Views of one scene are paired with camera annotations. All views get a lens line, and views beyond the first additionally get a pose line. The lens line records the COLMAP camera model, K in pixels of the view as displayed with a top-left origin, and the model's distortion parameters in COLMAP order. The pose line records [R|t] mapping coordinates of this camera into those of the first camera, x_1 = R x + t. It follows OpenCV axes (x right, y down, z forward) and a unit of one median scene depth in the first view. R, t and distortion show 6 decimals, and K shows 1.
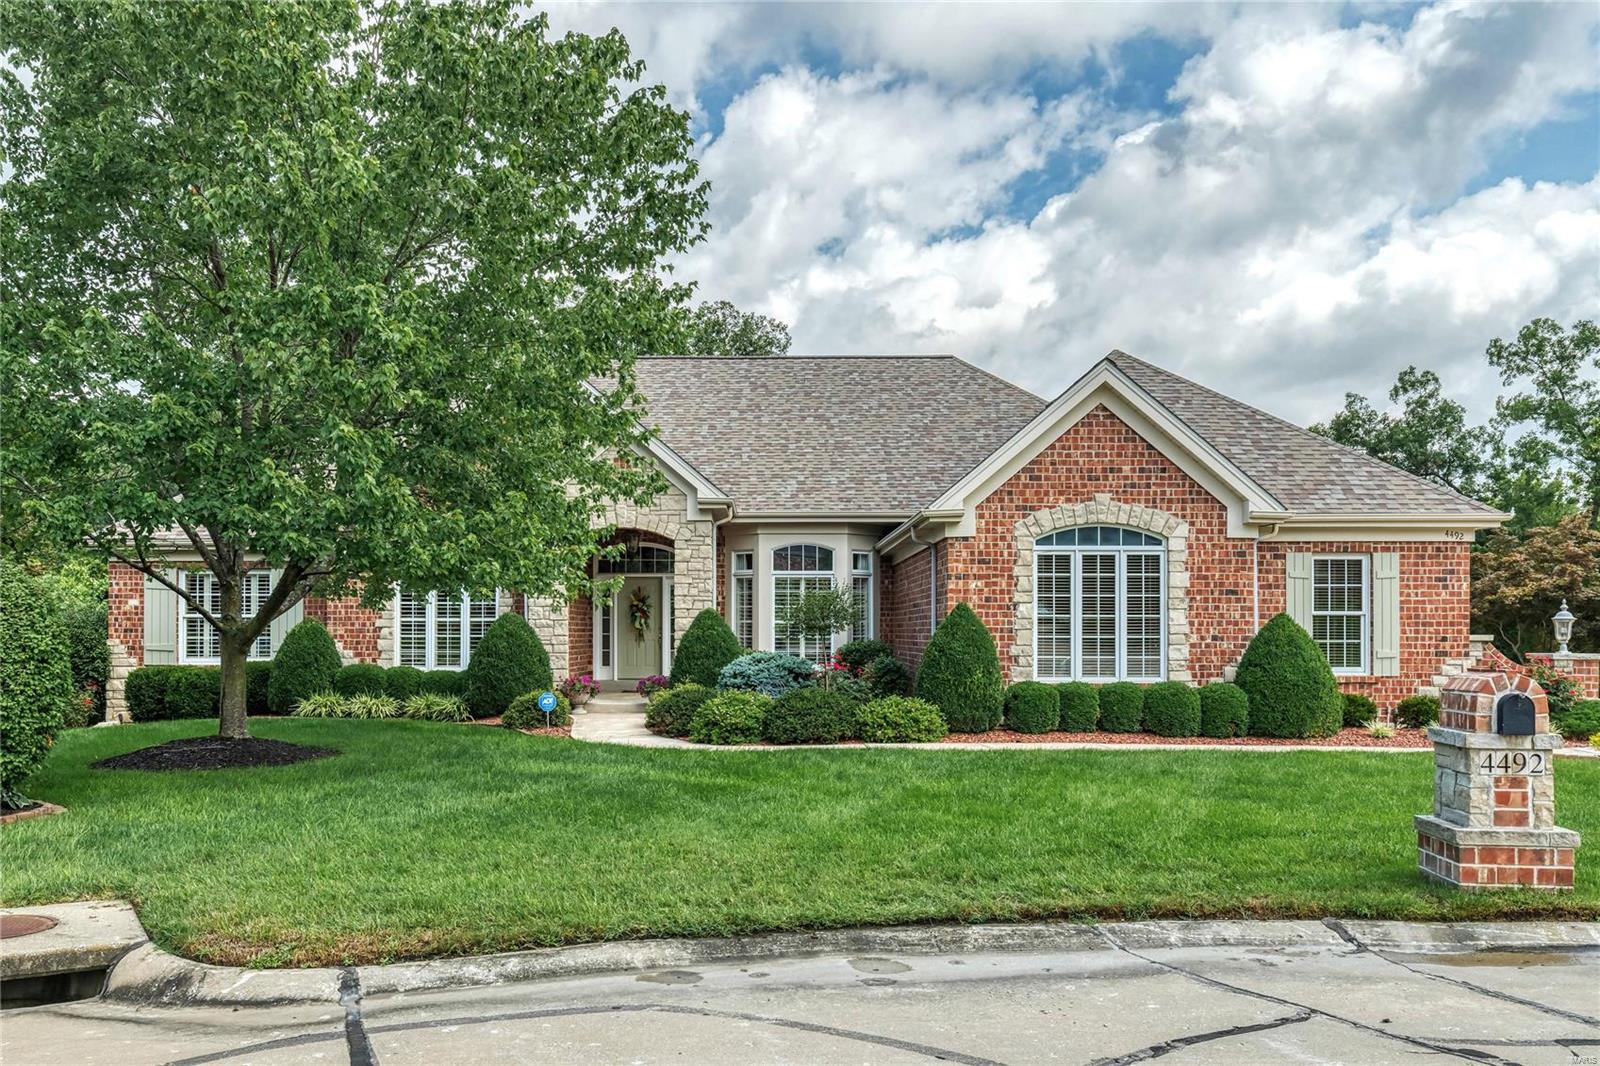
lens RADIAL K [[1121.7, 0, 800.0], [0, 1121.7, 533.0], [0, 0, 1]] dist [-0.002115, -0.000314]
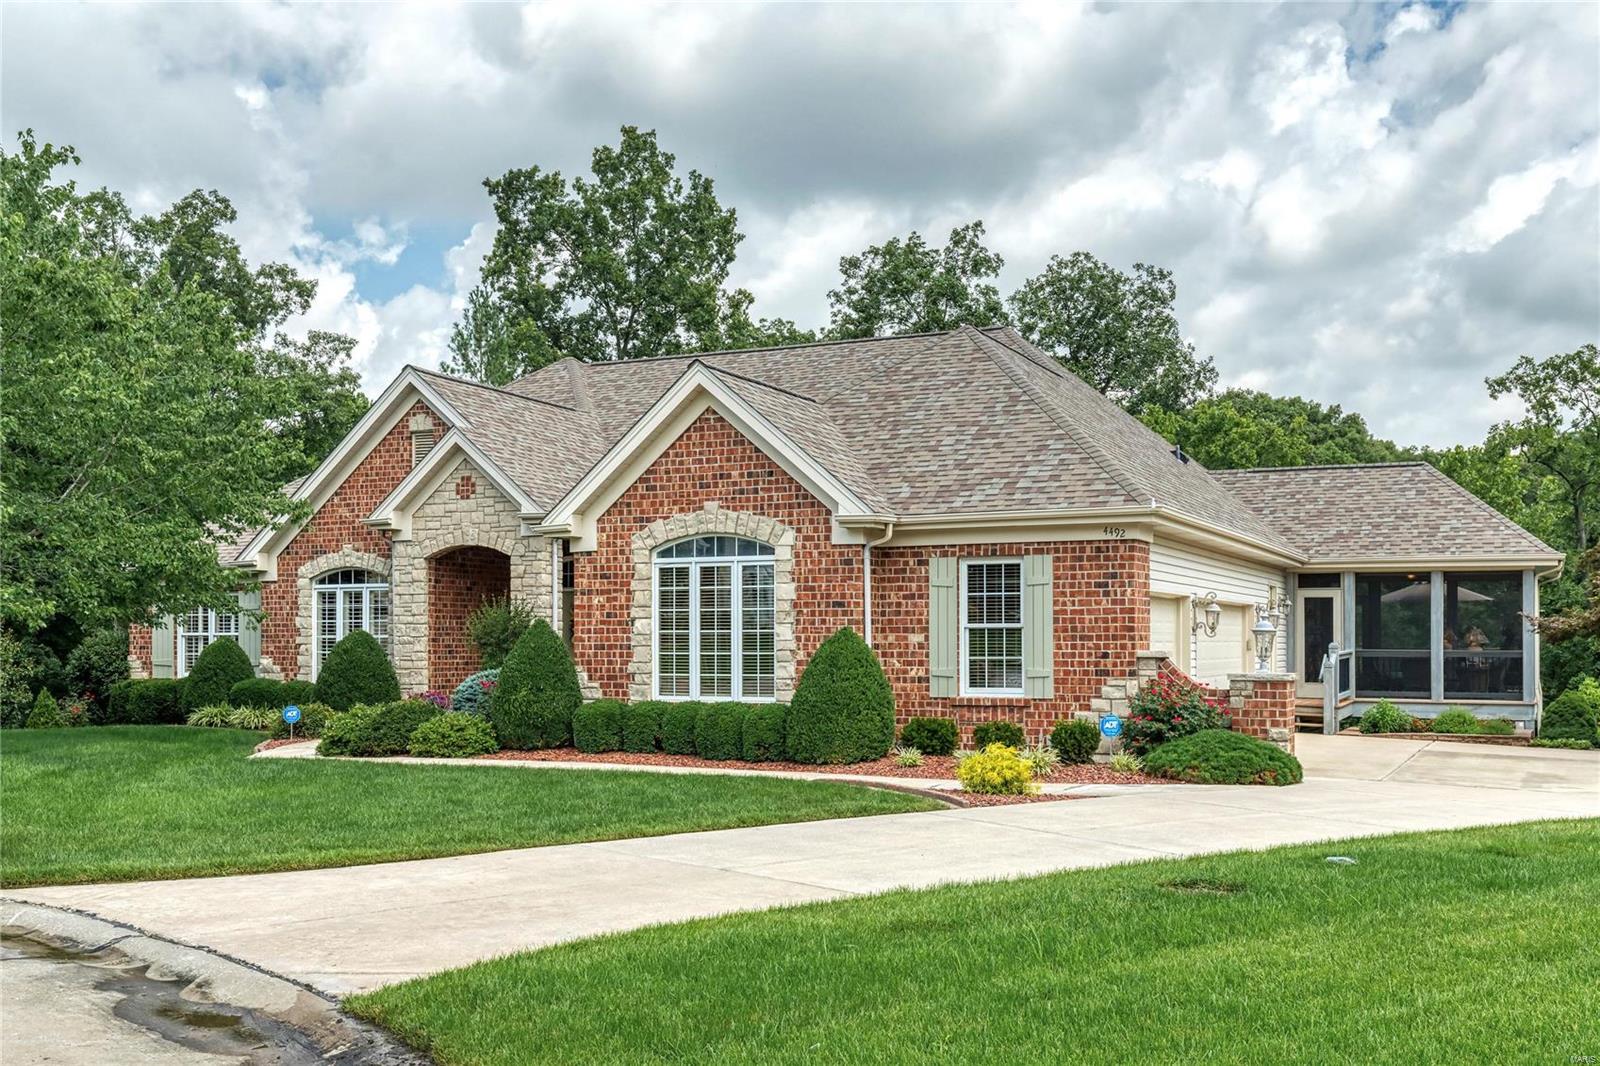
lens RADIAL K [[1303.6, 0, 800.0], [0, 1303.6, 533.0], [0, 0, 1]] dist [0.004091, -0.000444]
pose [[0.936310, -0.033784, -0.349545, 0.718440], [0.035192, 0.999378, -0.002322, -0.003582], [0.349406, -0.010127, 0.936917, -0.001469]]
